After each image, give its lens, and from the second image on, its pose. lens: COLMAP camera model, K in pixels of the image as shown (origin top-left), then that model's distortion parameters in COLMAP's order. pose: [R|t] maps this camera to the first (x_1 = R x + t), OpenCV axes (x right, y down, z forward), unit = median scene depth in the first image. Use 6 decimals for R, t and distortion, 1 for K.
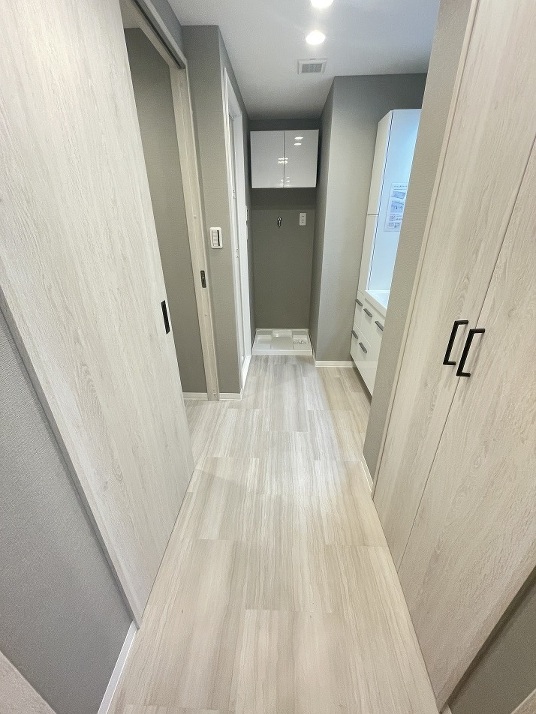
lens RADIAL K [[286.8, 0, 268.8], [0, 286.8, 356.6], [0, 0, 1]] dist [0.000616, 0.000043]
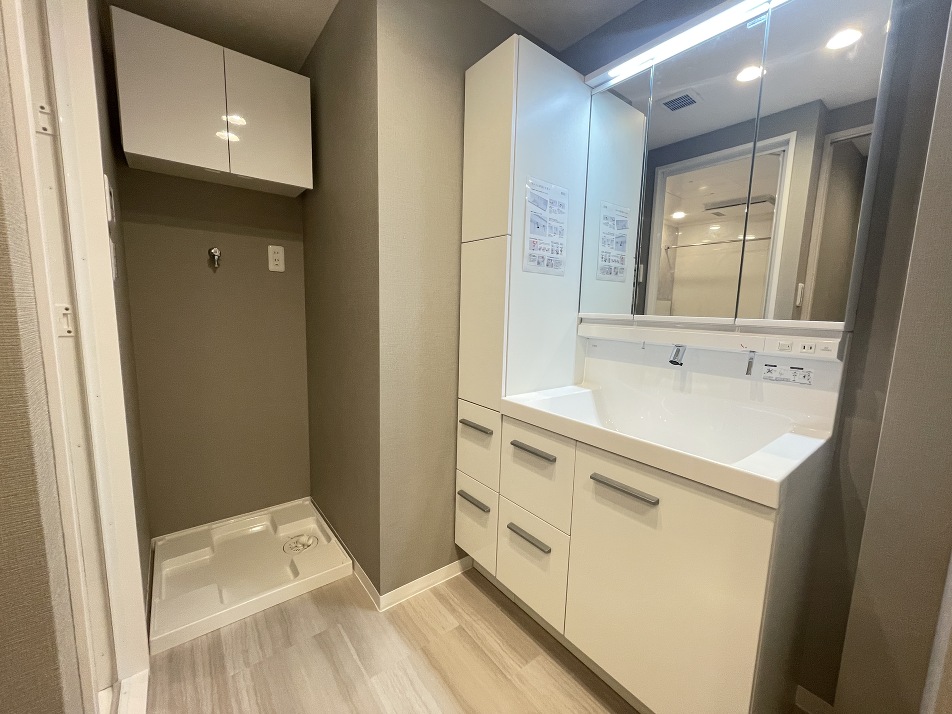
lens RADIAL K [[385.8, 0, 473.5], [0, 385.8, 356.3], [0, 0, 1]] dist [-0.001583, -0.000399]
pose [[0.759681, -0.055736, 0.647903, -0.049591], [0.252794, 0.943269, -0.215262, -0.138227], [-0.599149, 0.327317, 0.730674, 0.459741]]
